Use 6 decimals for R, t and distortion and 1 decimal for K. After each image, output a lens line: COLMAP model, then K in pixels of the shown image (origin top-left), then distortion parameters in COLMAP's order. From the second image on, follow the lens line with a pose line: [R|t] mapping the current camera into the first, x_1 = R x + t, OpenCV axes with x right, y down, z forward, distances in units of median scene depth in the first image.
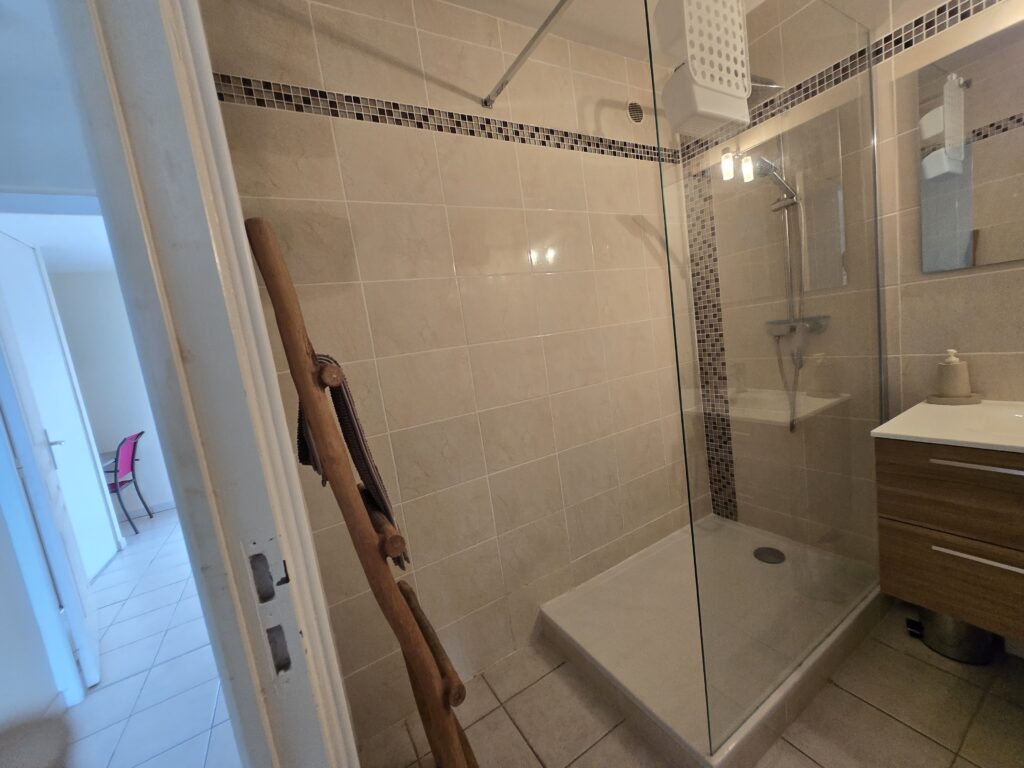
lens RADIAL K [[398.0, 0, 516.2], [0, 398.0, 385.4], [0, 0, 1]] dist [0.003176, -0.001998]
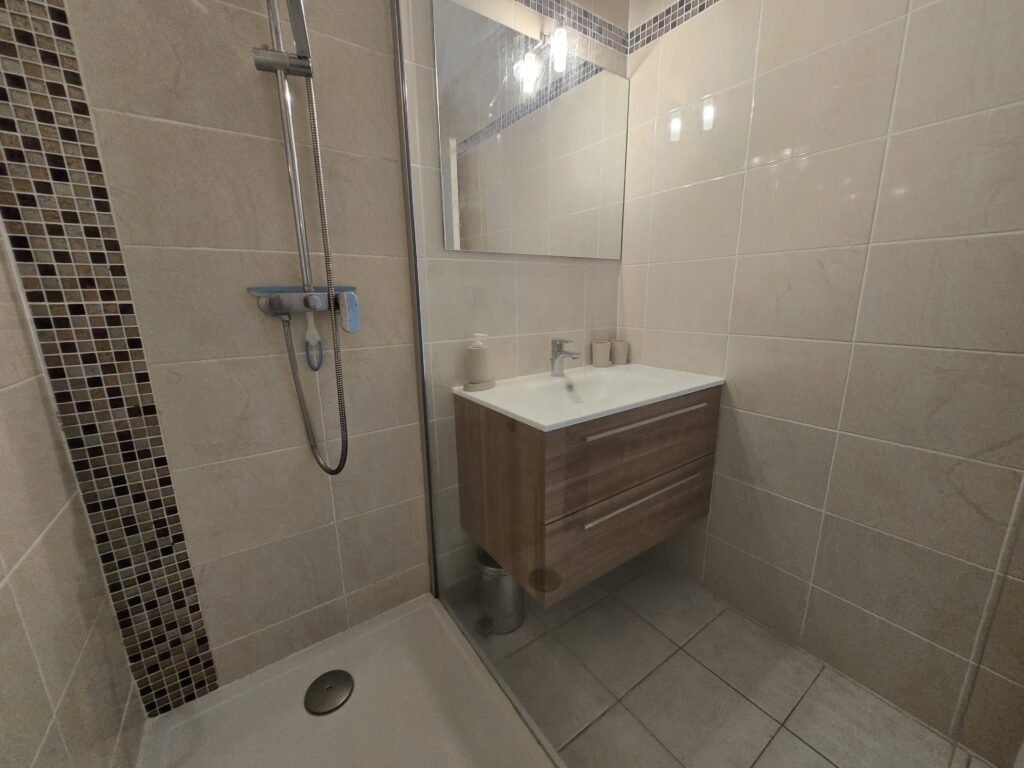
lens RADIAL K [[398.0, 0, 507.1], [0, 398.0, 386.5], [0, 0, 1]] dist [0.003176, -0.001998]
pose [[-0.070140, -0.084637, 0.993940, 0.076579], [0.144253, 0.985060, 0.094061, -0.031776], [-0.987052, 0.149976, -0.056883, 0.734965]]
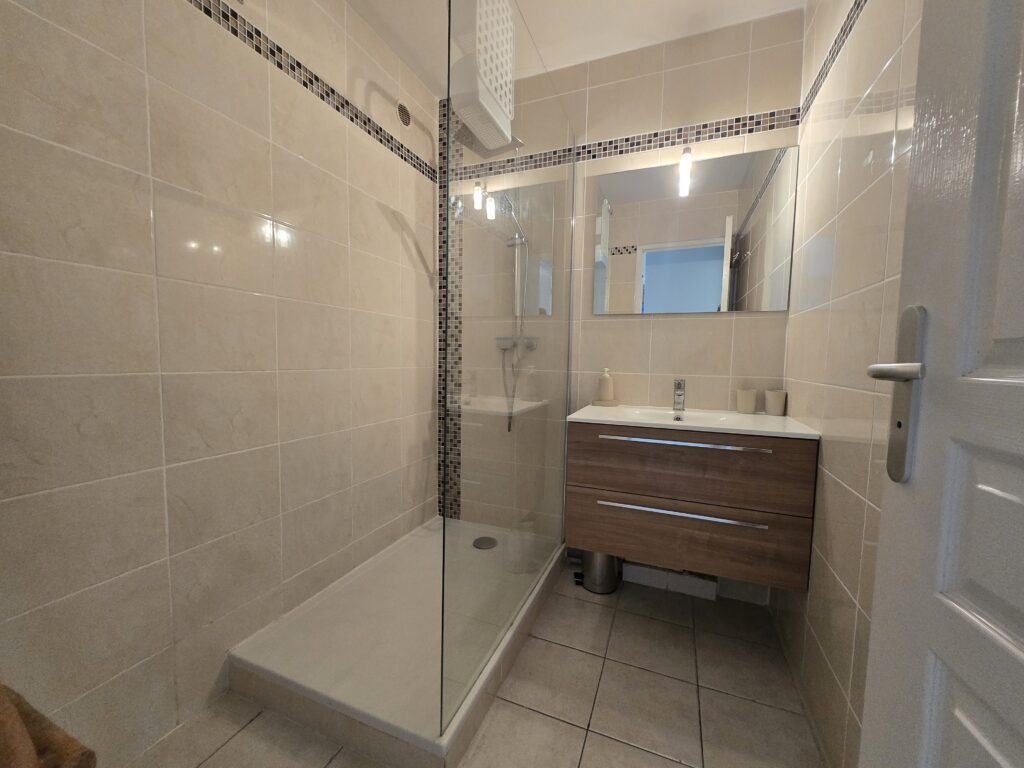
lens RADIAL K [[398.0, 0, 515.2], [0, 398.0, 385.8], [0, 0, 1]] dist [0.003176, -0.001998]
pose [[0.784193, 0.110235, 0.610646, -0.027689], [-0.056244, 0.992670, -0.106970, 0.107134], [-0.617962, 0.049539, 0.784645, 0.055649]]
